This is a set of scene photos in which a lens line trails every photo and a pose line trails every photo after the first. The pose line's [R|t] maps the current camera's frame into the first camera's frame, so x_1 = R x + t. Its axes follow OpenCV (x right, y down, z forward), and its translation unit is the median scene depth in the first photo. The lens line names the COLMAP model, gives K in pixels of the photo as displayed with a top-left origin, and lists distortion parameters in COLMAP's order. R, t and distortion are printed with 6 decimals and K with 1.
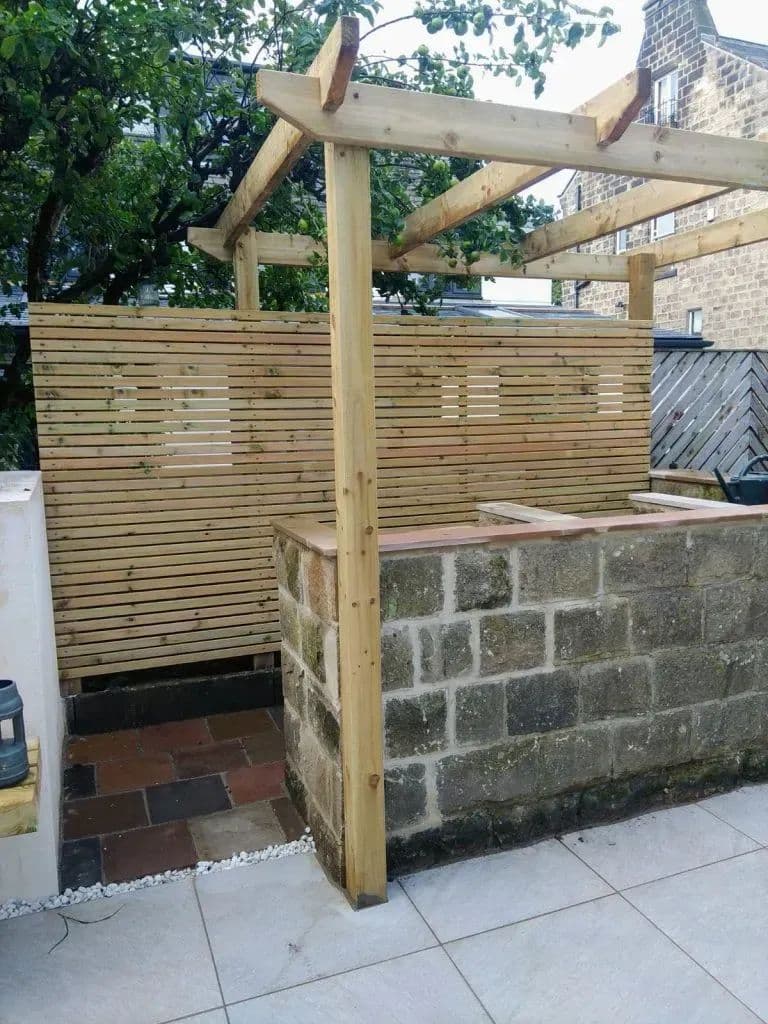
lens RADIAL K [[787.9, 0, 384.7], [0, 787.9, 539.6], [0, 0, 1]] dist [0.056441, -0.079690]
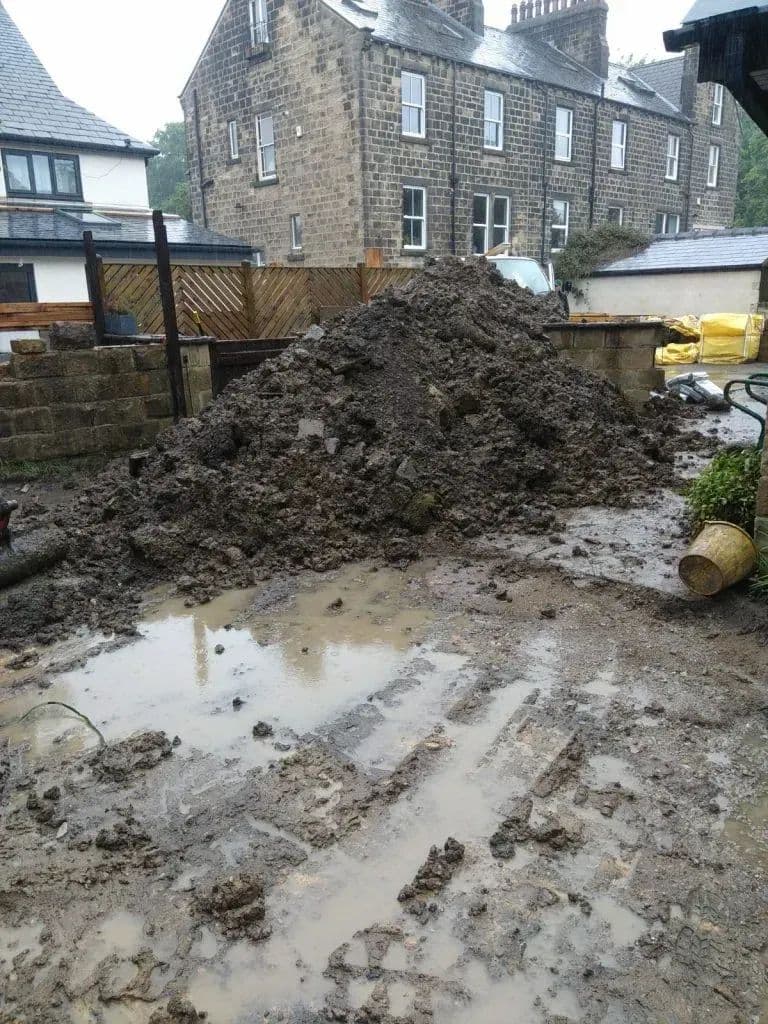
lens RADIAL K [[787.9, 0, 384.7], [0, 787.9, 539.6], [0, 0, 1]] dist [0.056441, -0.079690]
pose [[0.932166, -0.097472, 0.348664, 0.055971], [0.051605, 0.989014, 0.138519, 0.036044], [-0.358335, -0.111130, 0.926955, -0.216372]]
